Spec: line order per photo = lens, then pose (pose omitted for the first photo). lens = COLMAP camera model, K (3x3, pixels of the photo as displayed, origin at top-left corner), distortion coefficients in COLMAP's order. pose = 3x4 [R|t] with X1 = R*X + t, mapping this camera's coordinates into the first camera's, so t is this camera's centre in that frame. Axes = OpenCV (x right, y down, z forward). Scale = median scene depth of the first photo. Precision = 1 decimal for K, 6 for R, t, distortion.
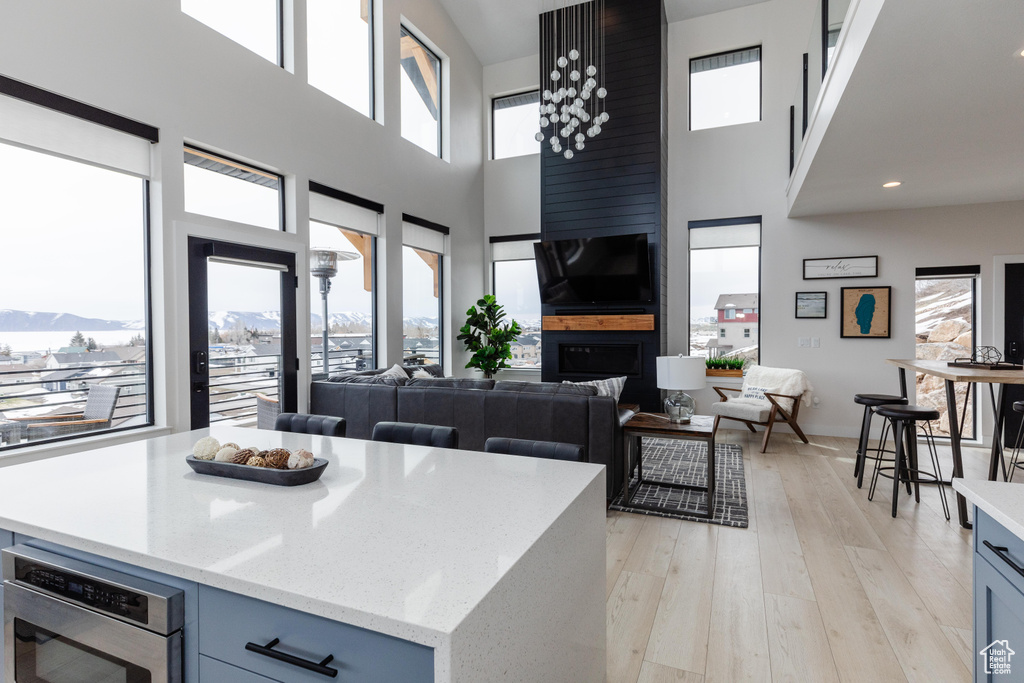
lens RADIAL K [[485.6, 0, 514.1], [0, 485.6, 326.8], [0, 0, 1]] dist [0.005868, -0.000958]
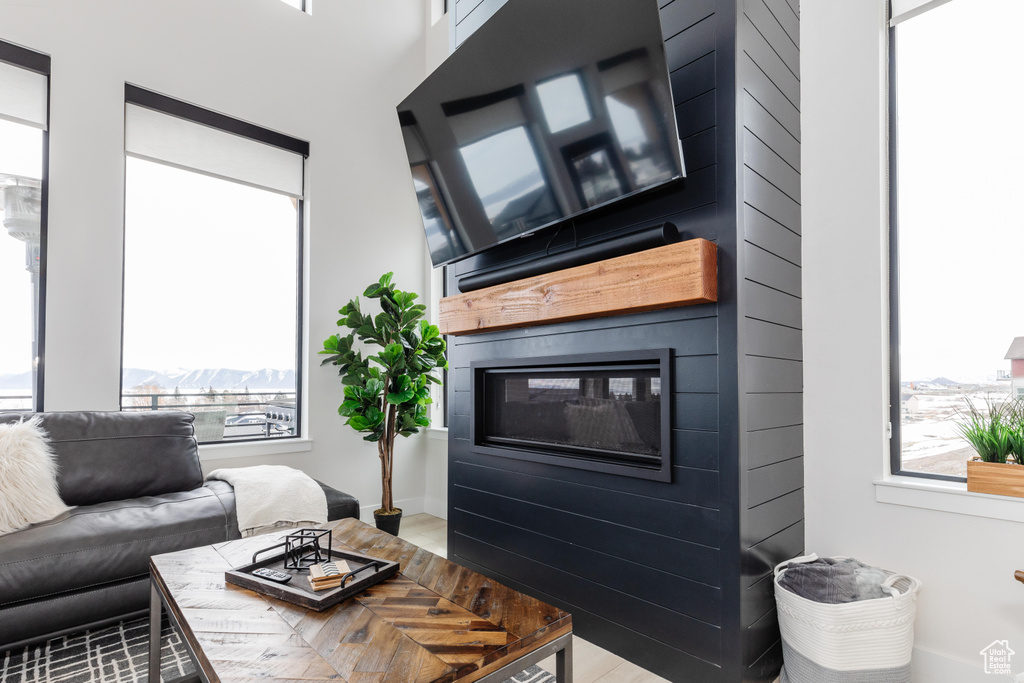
lens RADIAL K [[485.6, 0, 504.3], [0, 485.6, 378.1], [0, 0, 1]] dist [0.005868, -0.000958]
pose [[0.918456, -0.002890, -0.395512, 0.304768], [-0.004770, 0.999820, -0.018381, 0.056412], [0.395494, 0.018768, 0.918277, 0.751451]]
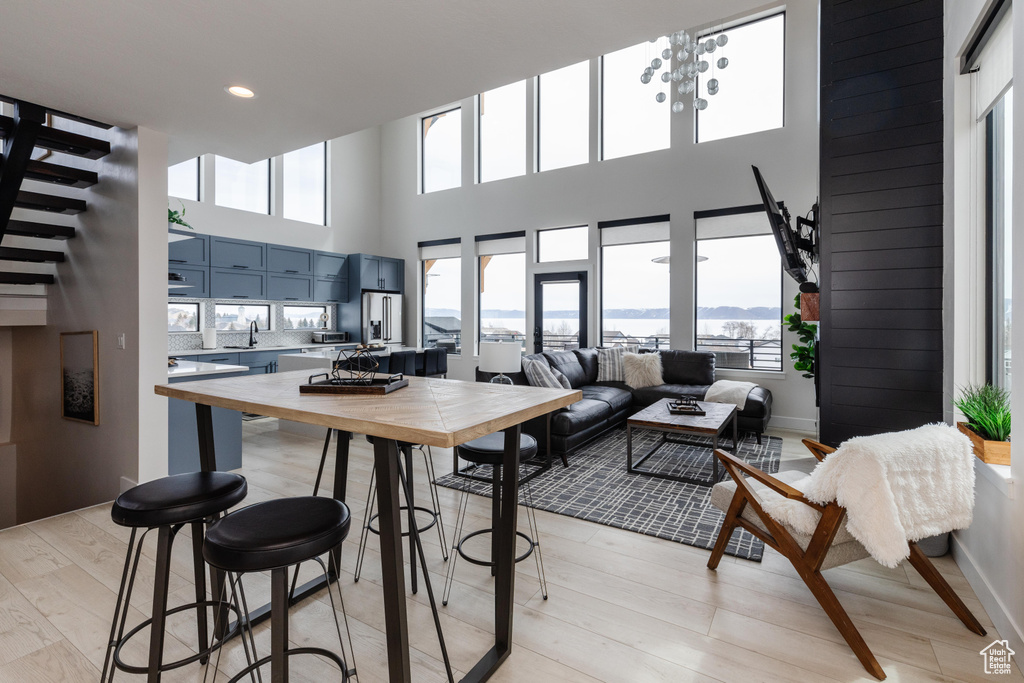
lens RADIAL K [[485.6, 0, 490.5], [0, 485.6, 313.1], [0, 0, 1]] dist [0.005868, -0.000958]
pose [[-0.170878, -0.005262, -0.985278, 0.975517], [-0.001893, 0.999986, -0.005013, 0.000494], [0.985290, 0.001008, -0.170885, 0.767265]]
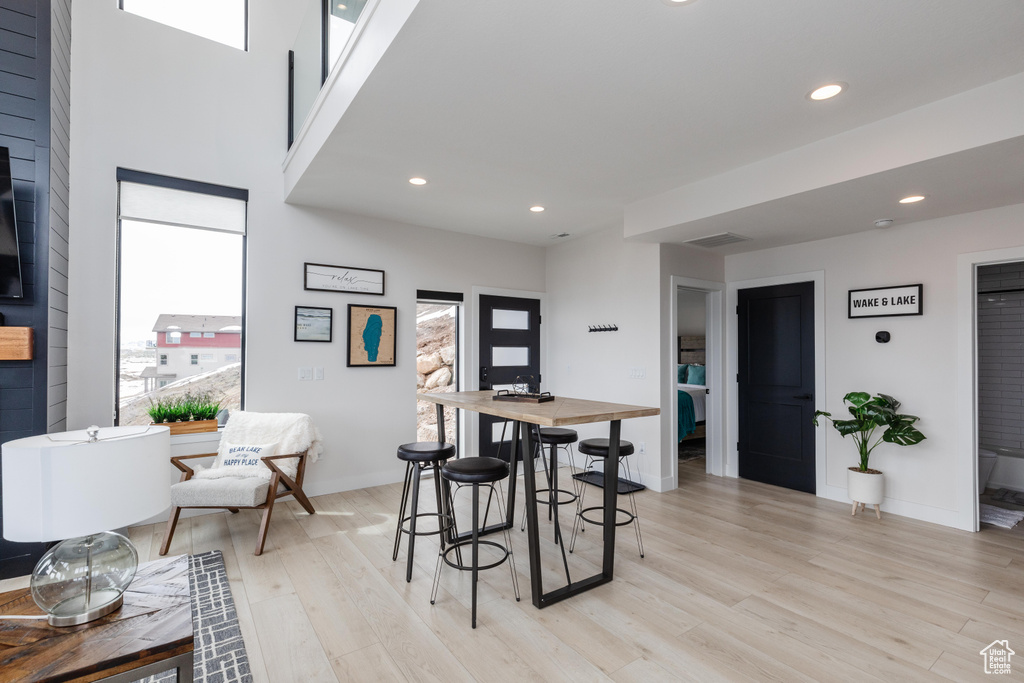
lens RADIAL K [[485.6, 0, 516.1], [0, 485.6, 348.4], [0, 0, 1]] dist [0.005868, -0.000958]
pose [[0.510694, 0.009967, 0.859704, 0.124127], [-0.002474, 0.999946, -0.010123, -0.000563], [-0.859759, 0.003043, 0.510691, 0.352429]]
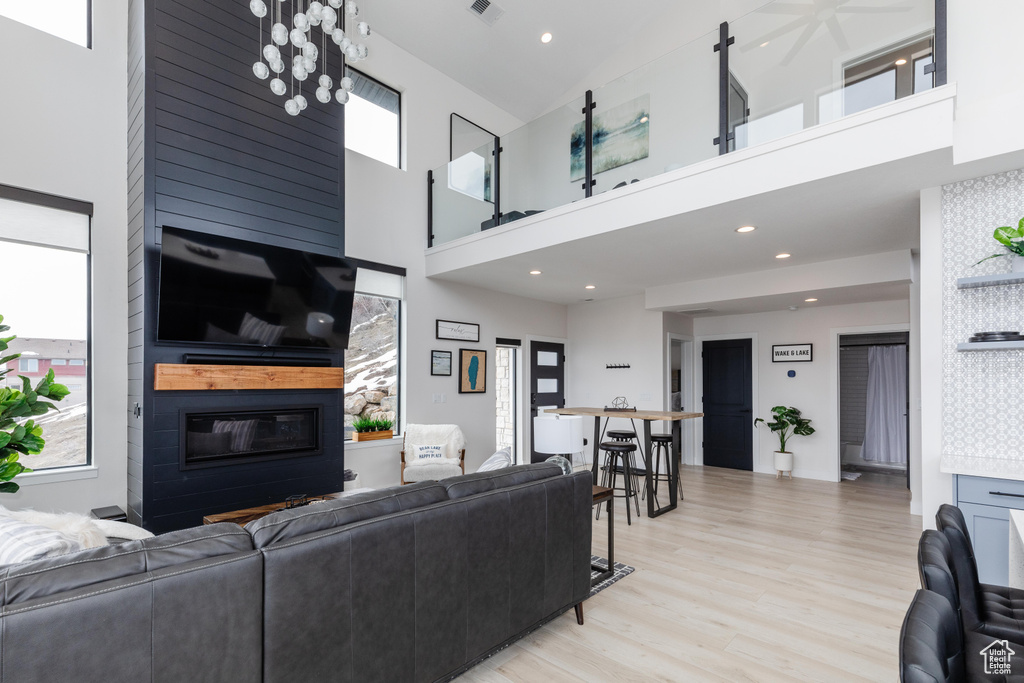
lens RADIAL K [[485.6, 0, 517.6], [0, 485.6, 377.4], [0, 0, 1]] dist [0.005868, -0.000958]
pose [[0.322302, 0.011257, 0.946570, -0.355646], [-0.001757, 0.999935, -0.011293, -0.001692], [-0.946635, 0.001977, 0.322301, 0.510549]]
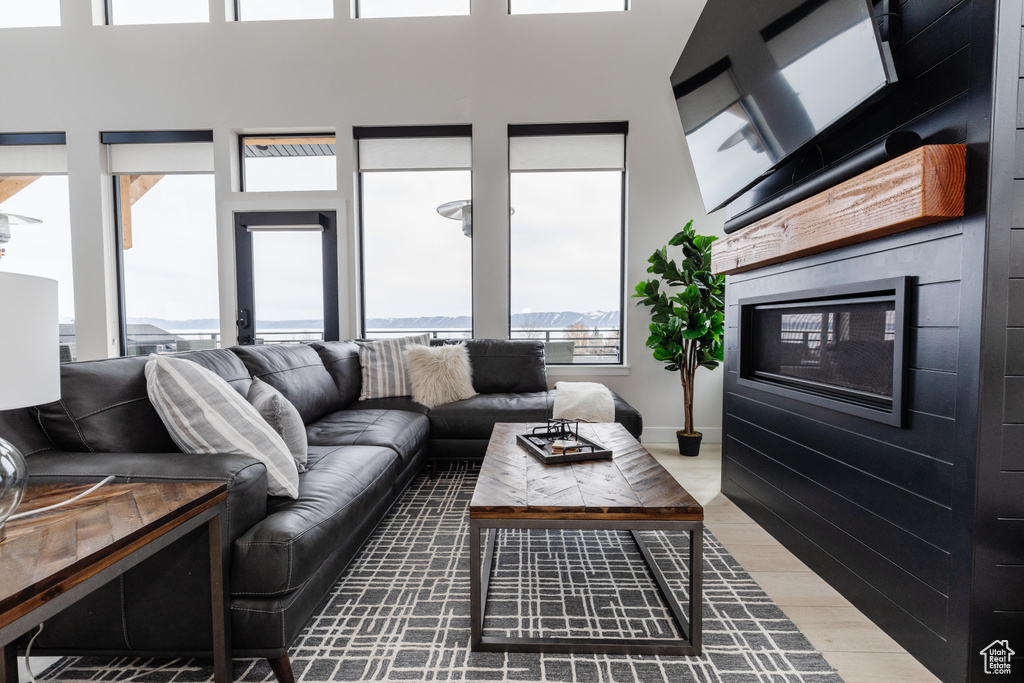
lens RADIAL K [[463.8, 0, 512.8], [0, 463.8, 349.5], [0, 0, 1]] dist [0.008793, -0.001188]
pose [[0.384844, 0.048892, -0.921686, 0.433790], [0.000390, 0.998587, 0.053134, 0.058130], [0.922982, -0.020808, 0.384281, 0.772093]]
